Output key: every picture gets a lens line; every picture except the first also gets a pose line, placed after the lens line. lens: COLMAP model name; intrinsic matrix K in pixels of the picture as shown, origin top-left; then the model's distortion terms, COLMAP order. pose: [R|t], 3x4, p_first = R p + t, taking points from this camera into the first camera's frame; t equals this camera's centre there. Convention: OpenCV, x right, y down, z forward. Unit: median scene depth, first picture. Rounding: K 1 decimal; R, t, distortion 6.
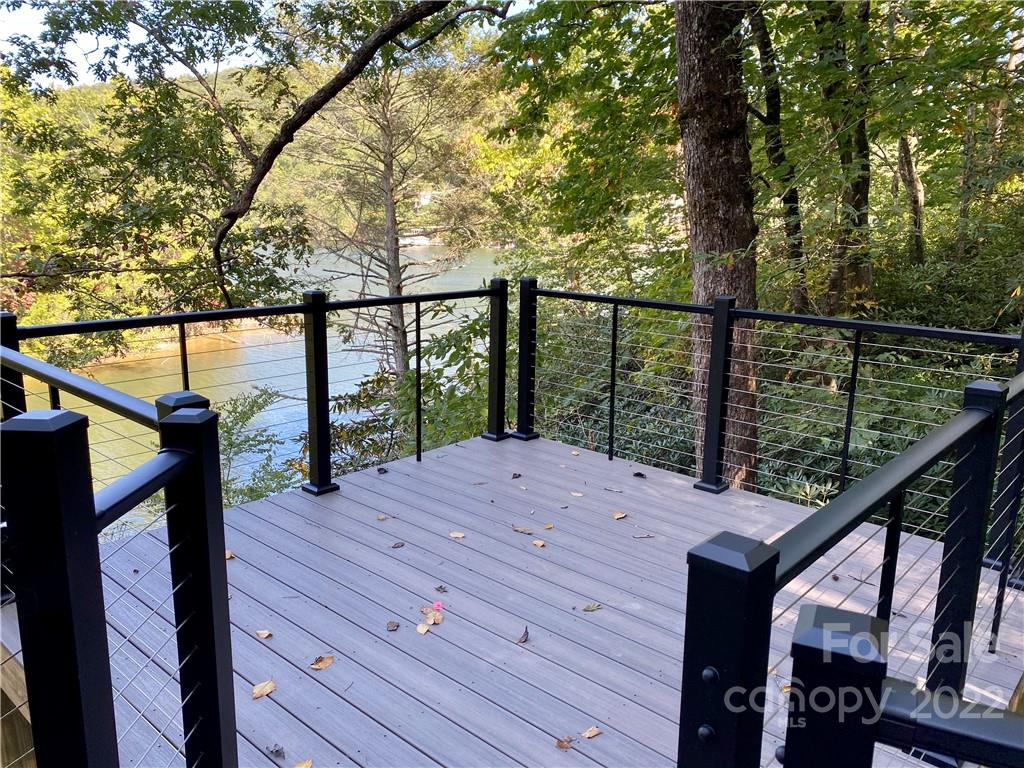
lens RADIAL K [[787.8, 0, 512.0], [0, 787.8, 384.0], [0, 0, 1]] dist [0.001000, -0.007687]
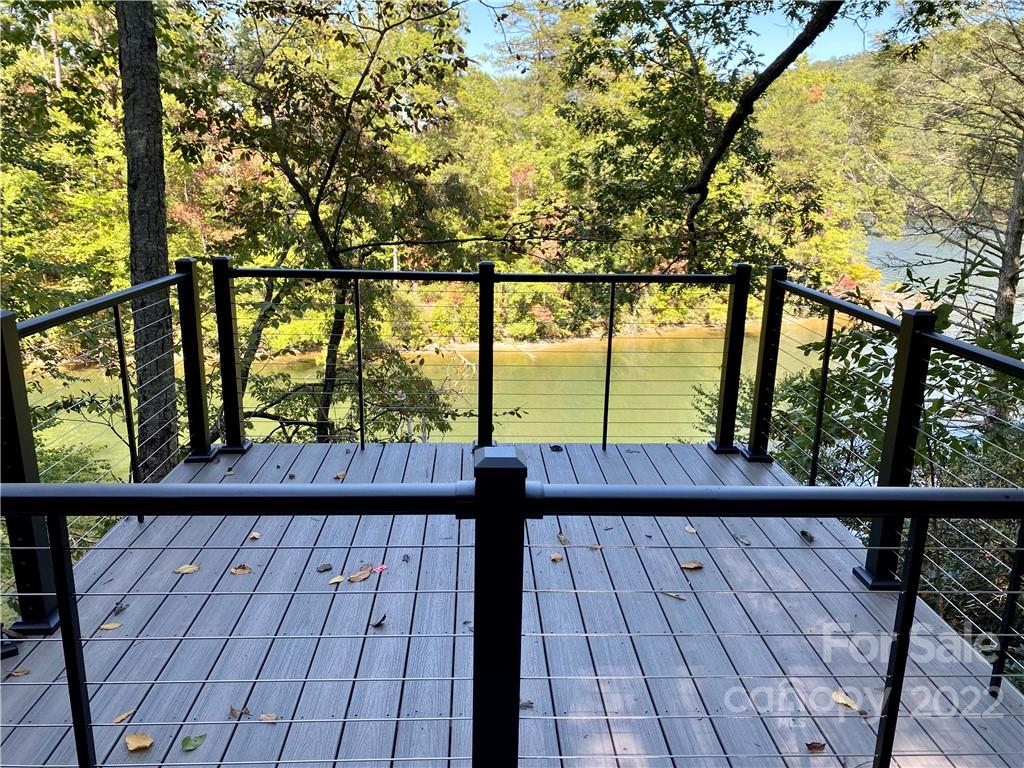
lens RADIAL K [[787.8, 0, 512.0], [0, 787.8, 384.0], [0, 0, 1]] dist [0.001000, -0.007687]
pose [[0.699976, 0.177951, -0.691640, 0.196375], [-0.156810, 0.983122, 0.094245, -0.023382], [0.696738, 0.042487, 0.716067, 0.102969]]
